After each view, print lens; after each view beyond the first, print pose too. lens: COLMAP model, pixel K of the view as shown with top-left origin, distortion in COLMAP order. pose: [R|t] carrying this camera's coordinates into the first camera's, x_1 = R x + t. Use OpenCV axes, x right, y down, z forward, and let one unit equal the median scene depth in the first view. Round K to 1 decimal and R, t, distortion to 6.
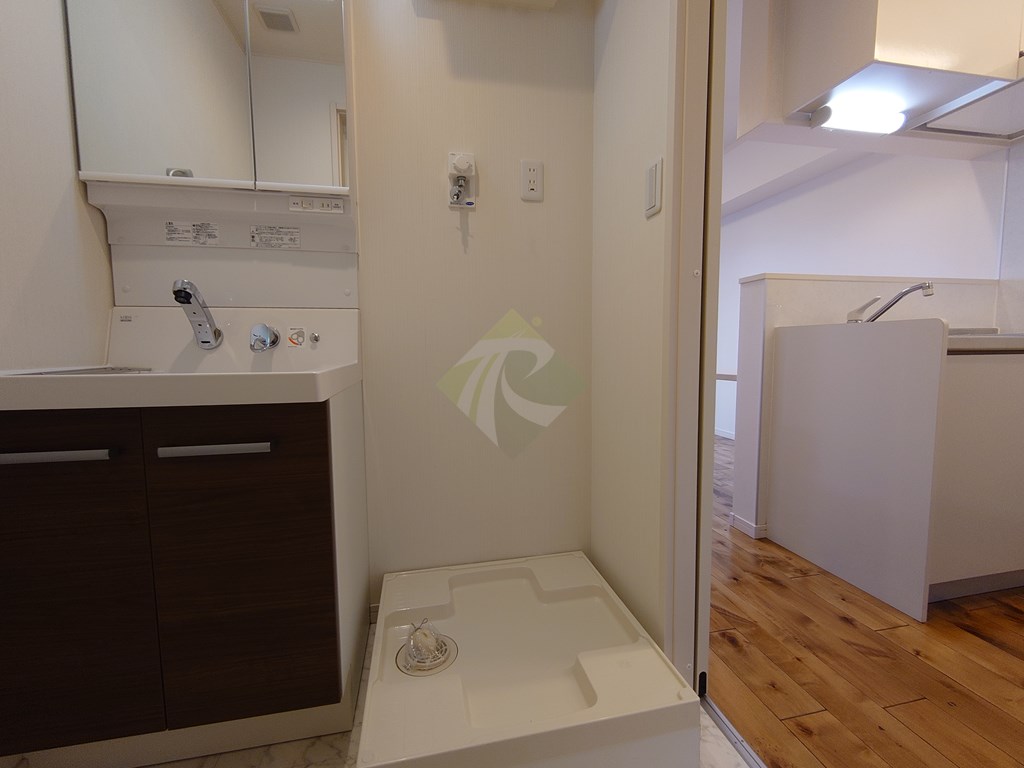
lens RADIAL K [[440.9, 0, 512.0], [0, 440.9, 384.0], [0, 0, 1]] dist [0.000538, -0.001630]
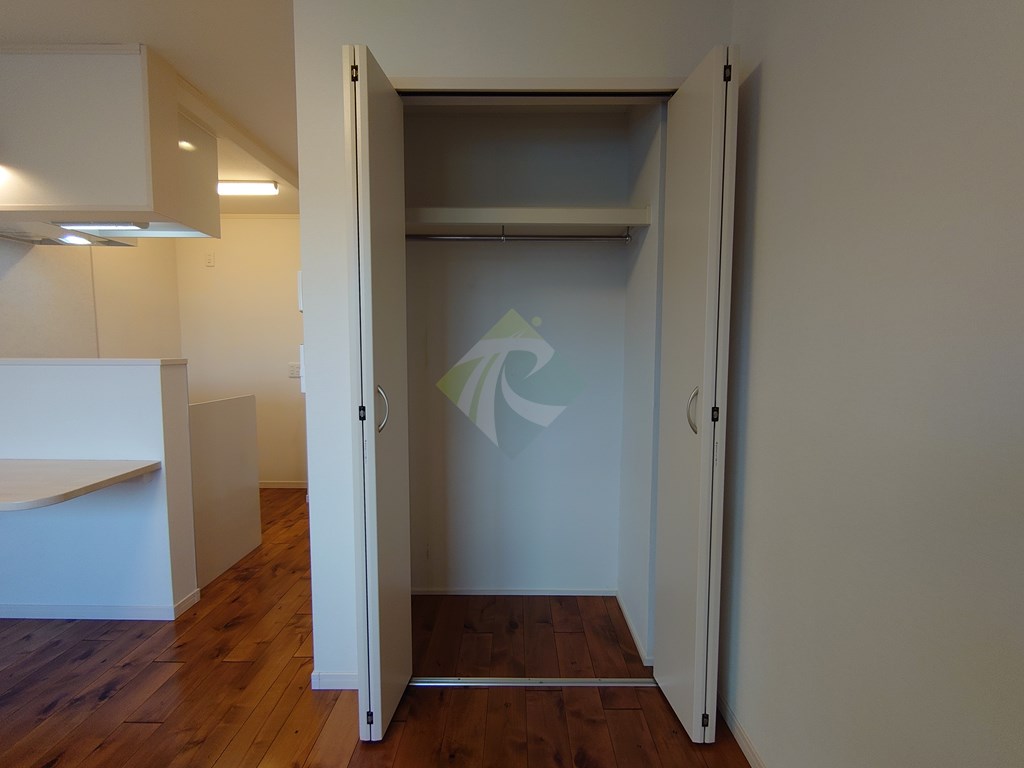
lens RADIAL K [[440.9, 0, 512.0], [0, 440.9, 384.0], [0, 0, 1]] dist [0.000538, -0.001630]
pose [[-0.977108, -0.013127, 0.212337, -0.079356], [0.021828, 0.986641, 0.161441, -0.062302], [-0.211619, 0.162381, -0.963769, 0.341977]]
